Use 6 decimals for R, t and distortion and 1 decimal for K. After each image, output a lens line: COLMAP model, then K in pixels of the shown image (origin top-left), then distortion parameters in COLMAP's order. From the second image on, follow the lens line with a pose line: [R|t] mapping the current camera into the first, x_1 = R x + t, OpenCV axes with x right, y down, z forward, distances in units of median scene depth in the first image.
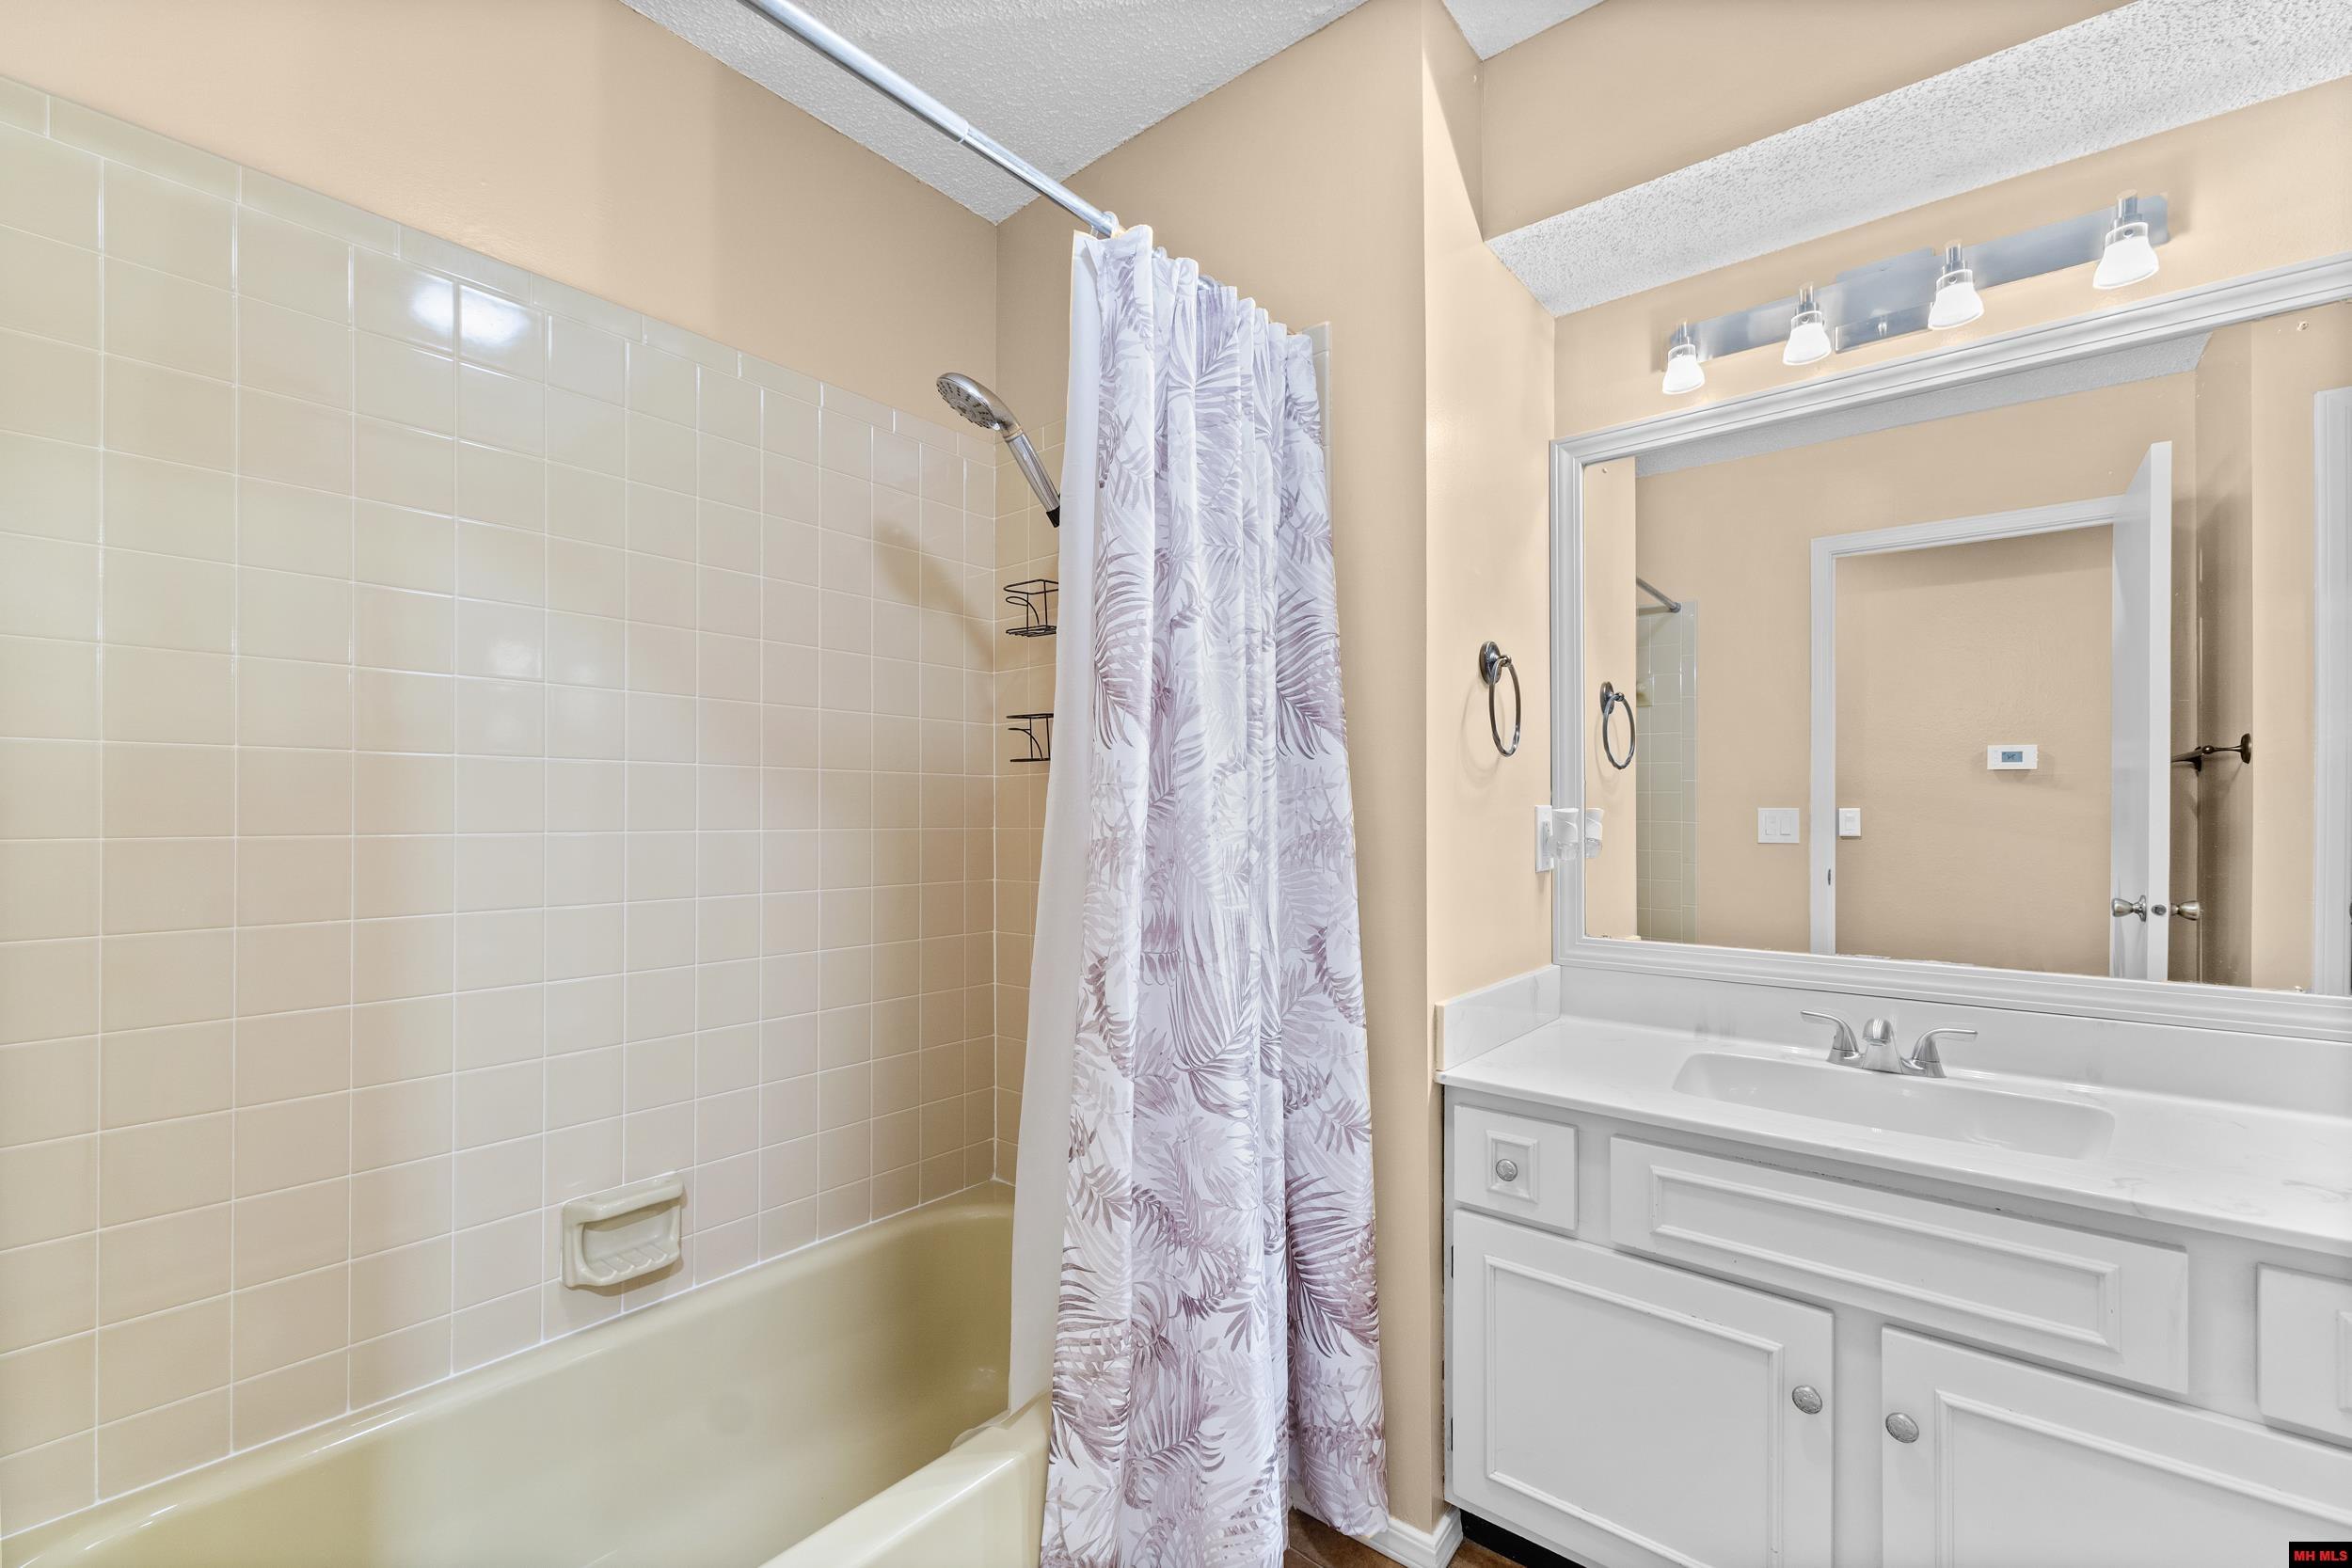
lens RADIAL K [[997.7, 0, 1180.7], [0, 997.7, 807.2], [0, 0, 1]] dist [0.004345, 0.000264]
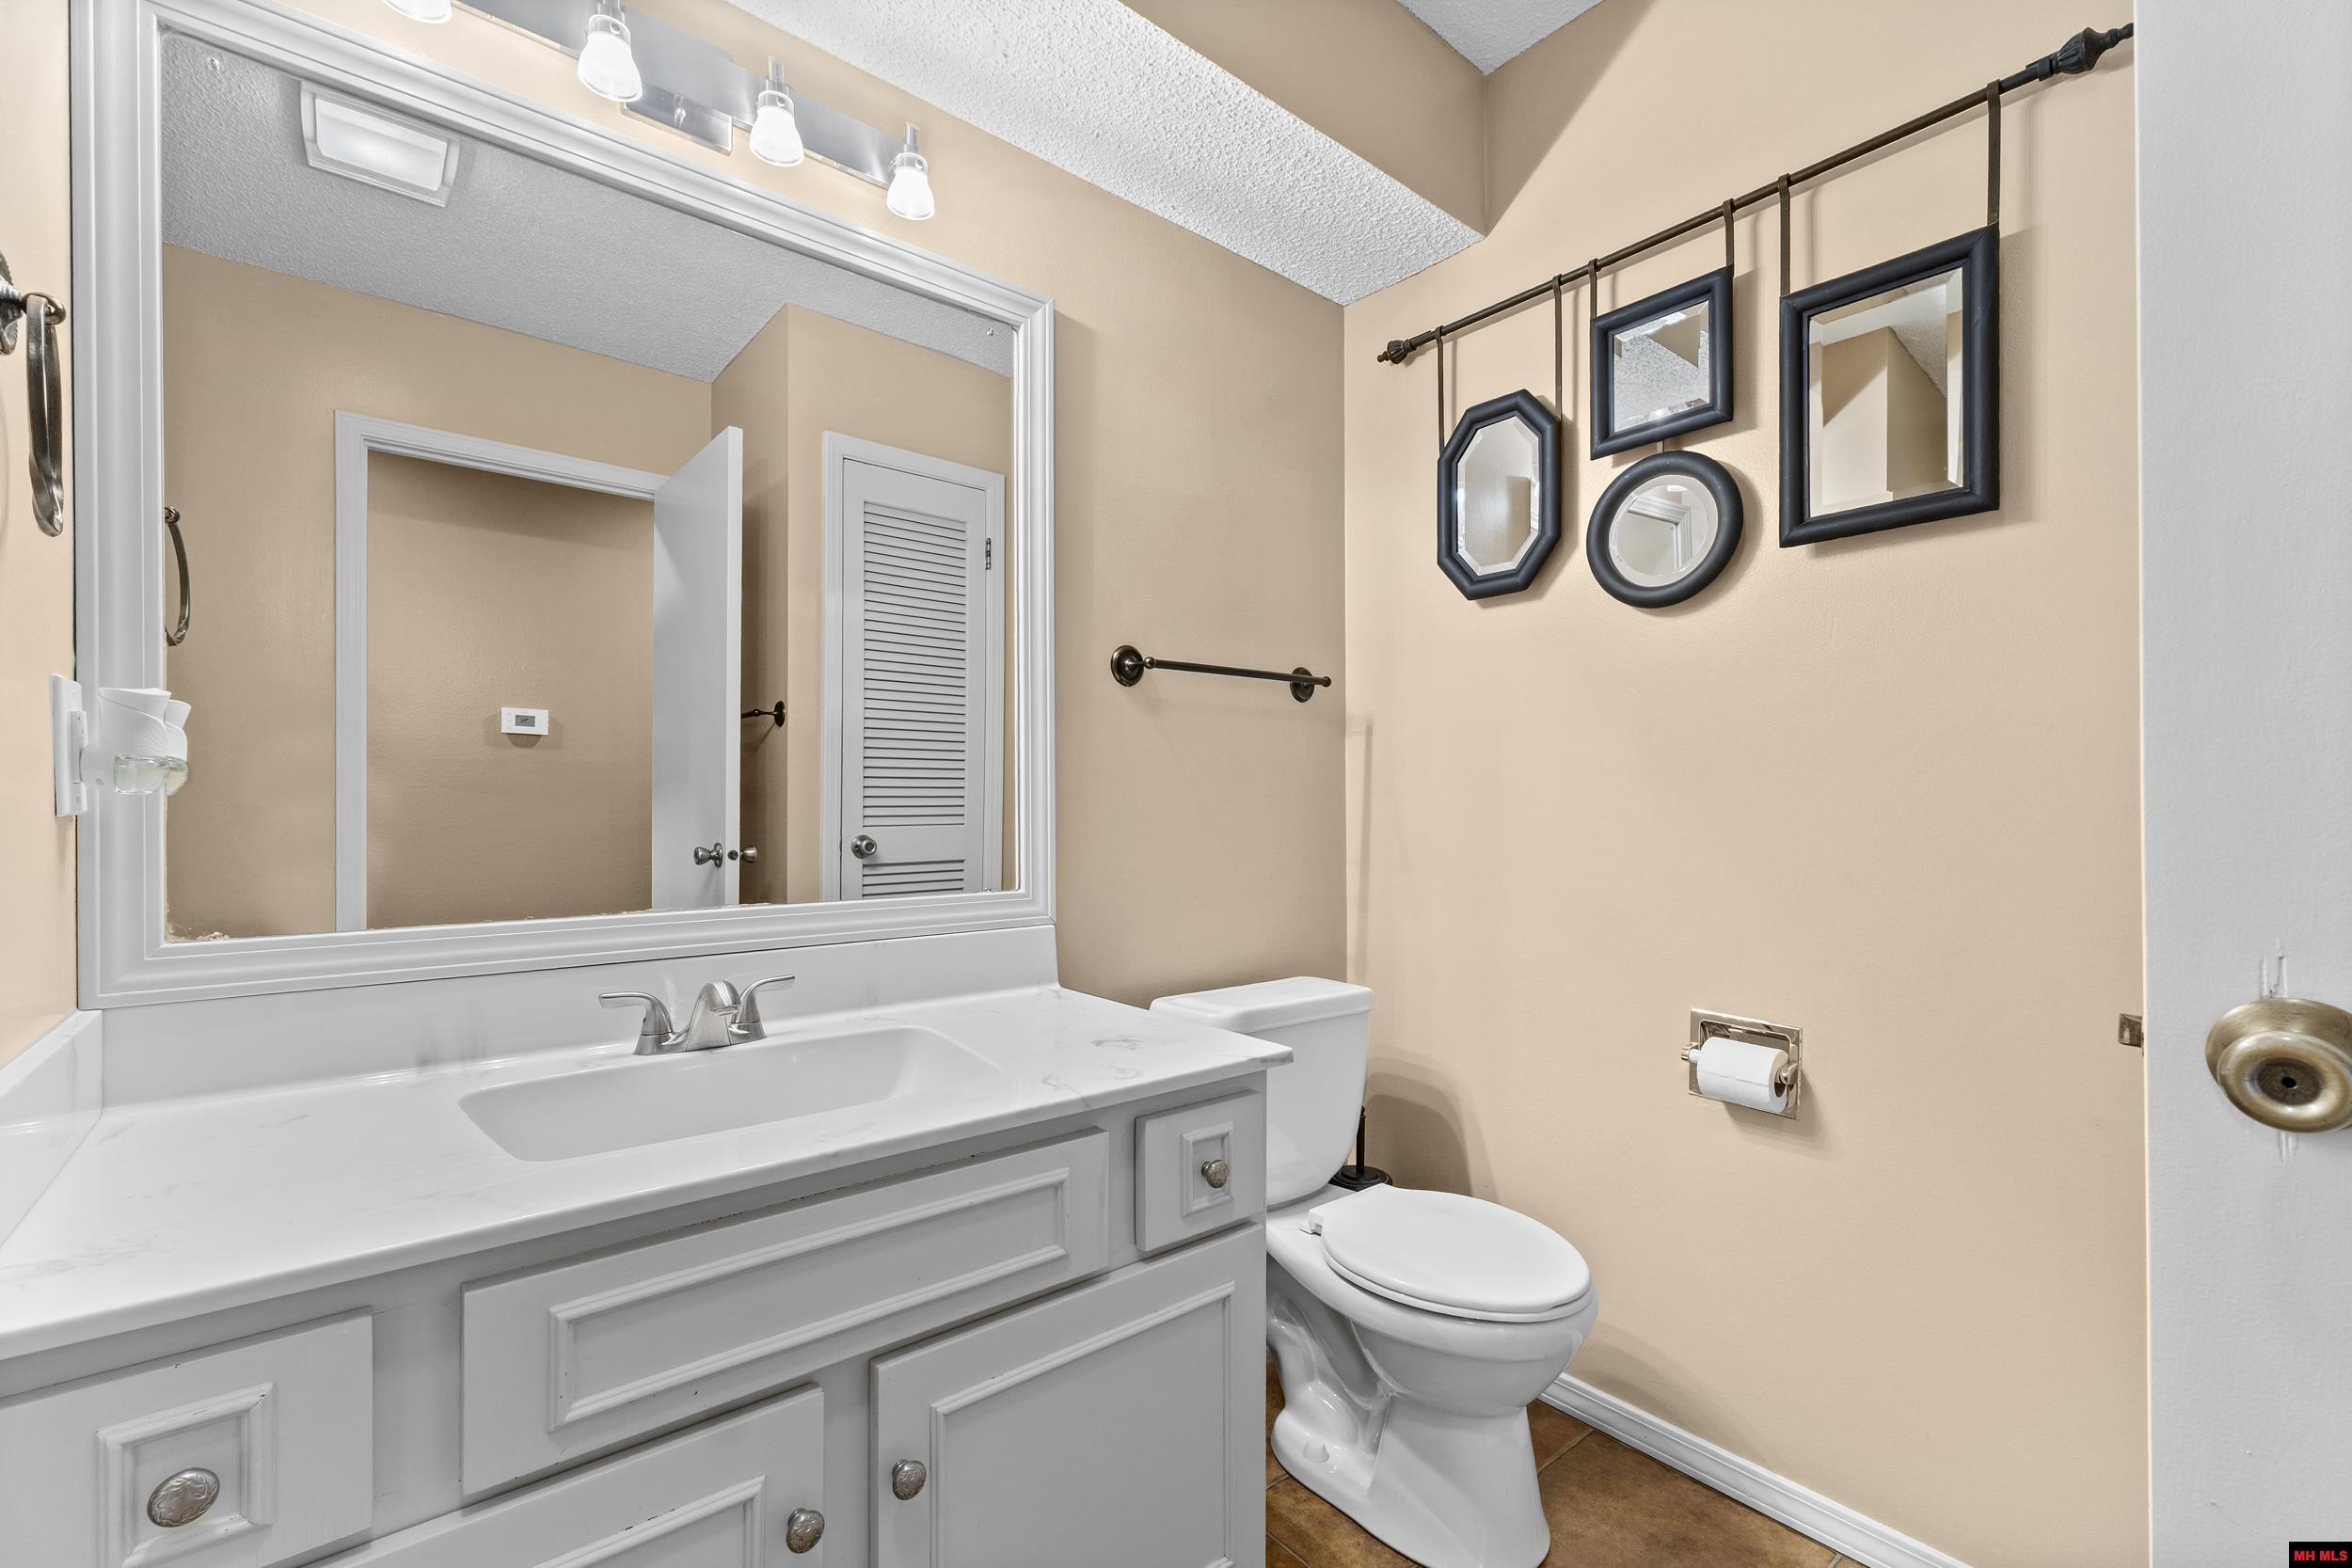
lens RADIAL K [[997.7, 0, 1164.9], [0, 997.7, 808.5], [0, 0, 1]] dist [0.004345, 0.000264]
pose [[0.192576, -0.001521, 0.981281, -0.002351], [-0.004541, 0.999987, 0.002441, 0.068290], [-0.981272, -0.004926, 0.192566, 0.474250]]
